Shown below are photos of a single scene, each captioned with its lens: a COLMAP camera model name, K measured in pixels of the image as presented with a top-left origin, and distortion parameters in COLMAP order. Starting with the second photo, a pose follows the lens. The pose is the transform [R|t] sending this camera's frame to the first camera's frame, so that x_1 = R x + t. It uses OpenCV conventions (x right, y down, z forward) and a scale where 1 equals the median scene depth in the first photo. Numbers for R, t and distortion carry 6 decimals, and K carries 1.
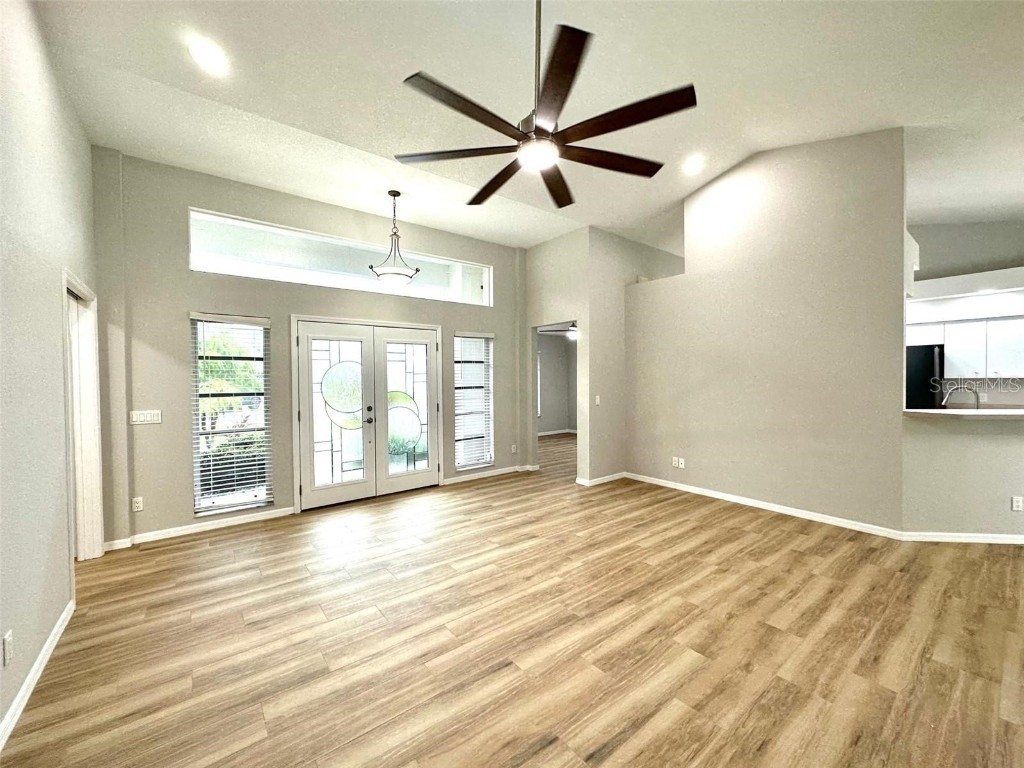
lens RADIAL K [[405.7, 0, 511.6], [0, 405.7, 382.1], [0, 0, 1]] dist [-0.001618, -0.000035]
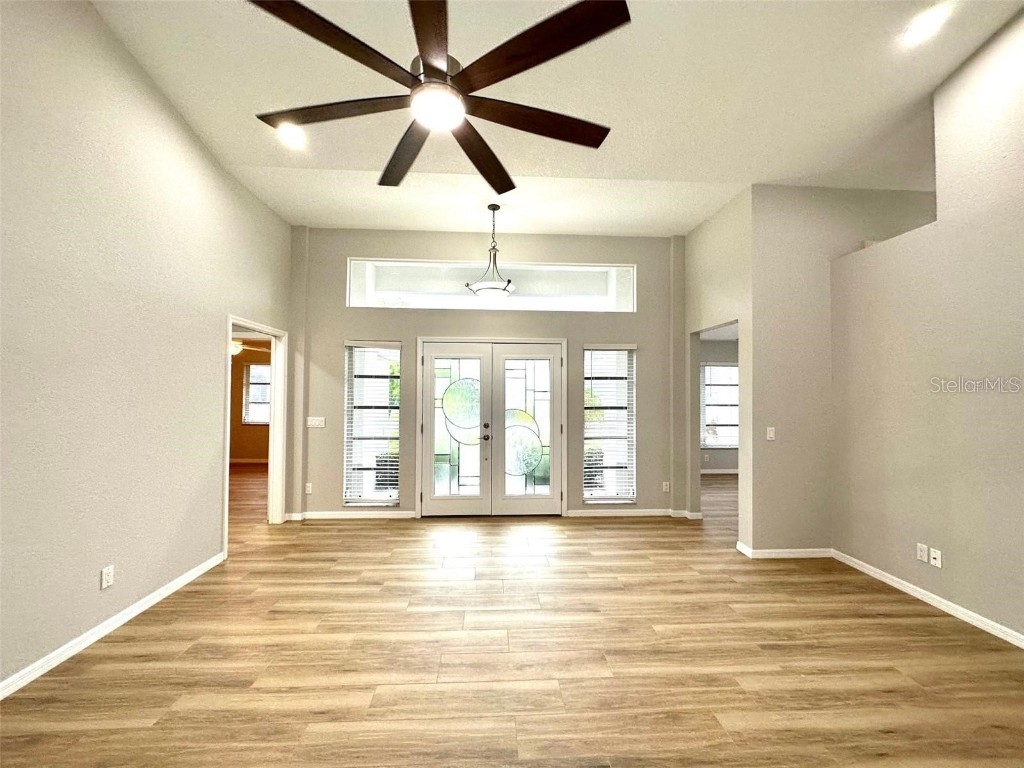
lens RADIAL K [[405.7, 0, 511.6], [0, 405.7, 382.1], [0, 0, 1]] dist [-0.001618, -0.000035]
pose [[0.819914, -0.001032, -0.572485, 0.307142], [-0.021626, 0.999229, -0.032775, -0.011929], [0.572077, 0.039254, 0.819260, 0.238353]]
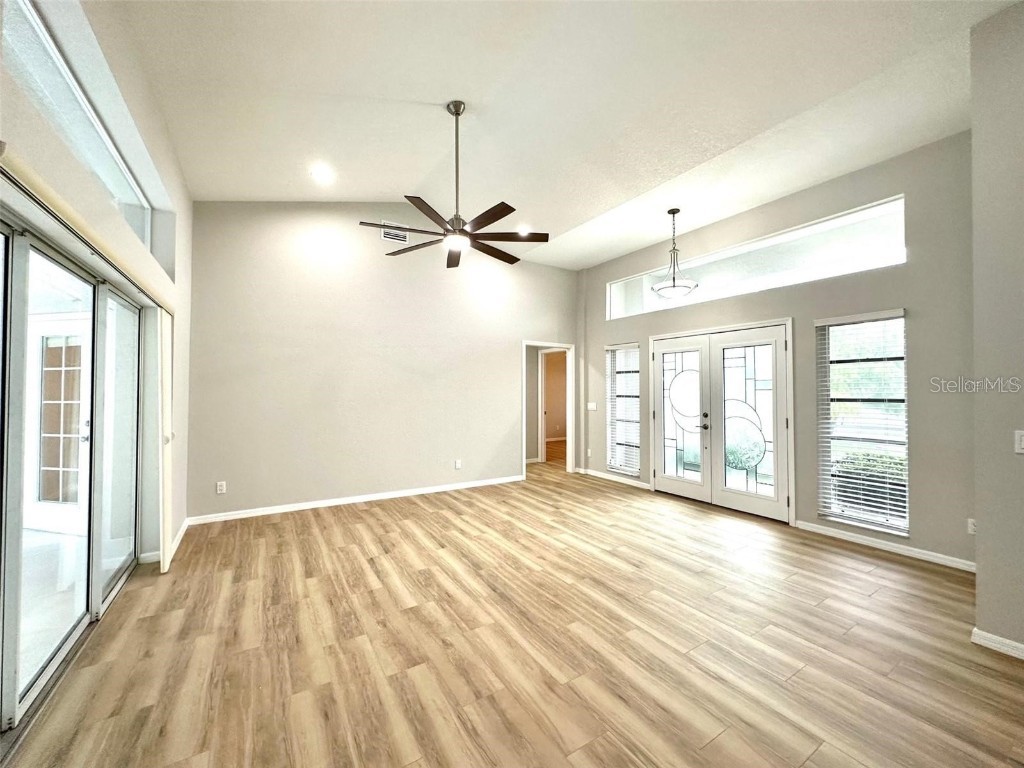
lens RADIAL K [[405.7, 0, 511.6], [0, 405.7, 382.1], [0, 0, 1]] dist [-0.001618, -0.000035]
pose [[-0.102310, -0.011511, -0.994686, 0.808859], [-0.014360, 0.999846, -0.010094, -0.000899], [0.994649, 0.013251, -0.102459, 0.693151]]
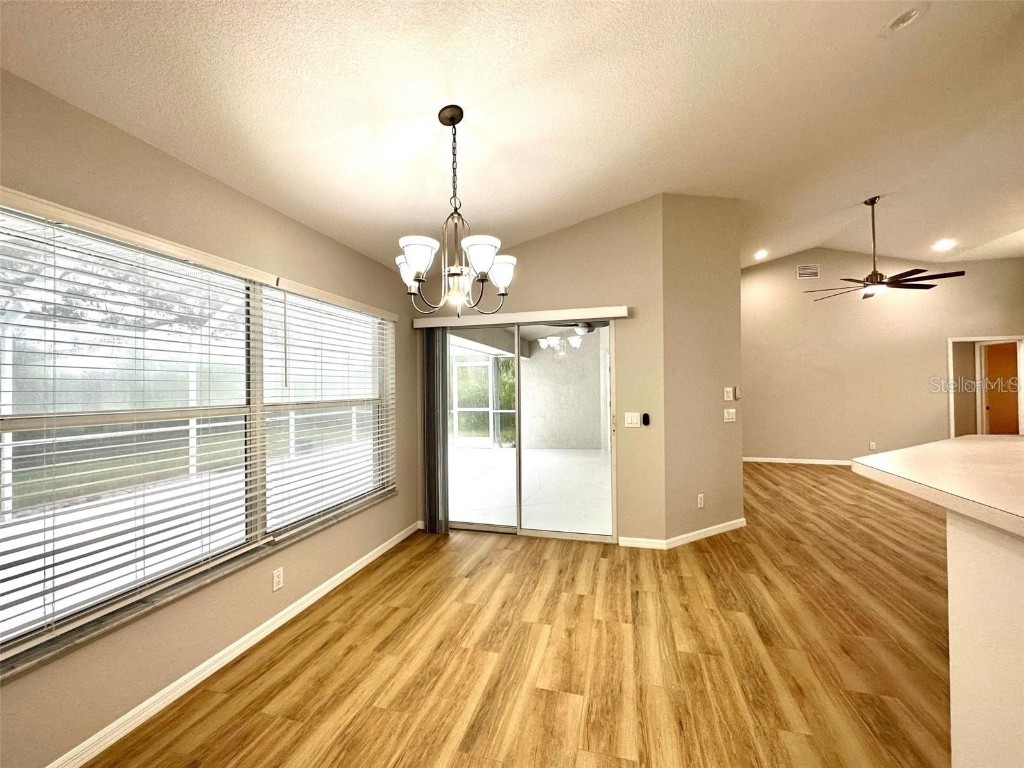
lens RADIAL K [[421.0, 0, 523.6], [0, 421.0, 384.3], [0, 0, 1]] dist [-0.001482, -0.000293]
pose [[-0.778554, 0.007775, -0.627530, 1.632134], [0.007442, 0.999967, 0.003155, -0.009234], [0.627534, -0.002214, -0.778586, 0.817788]]
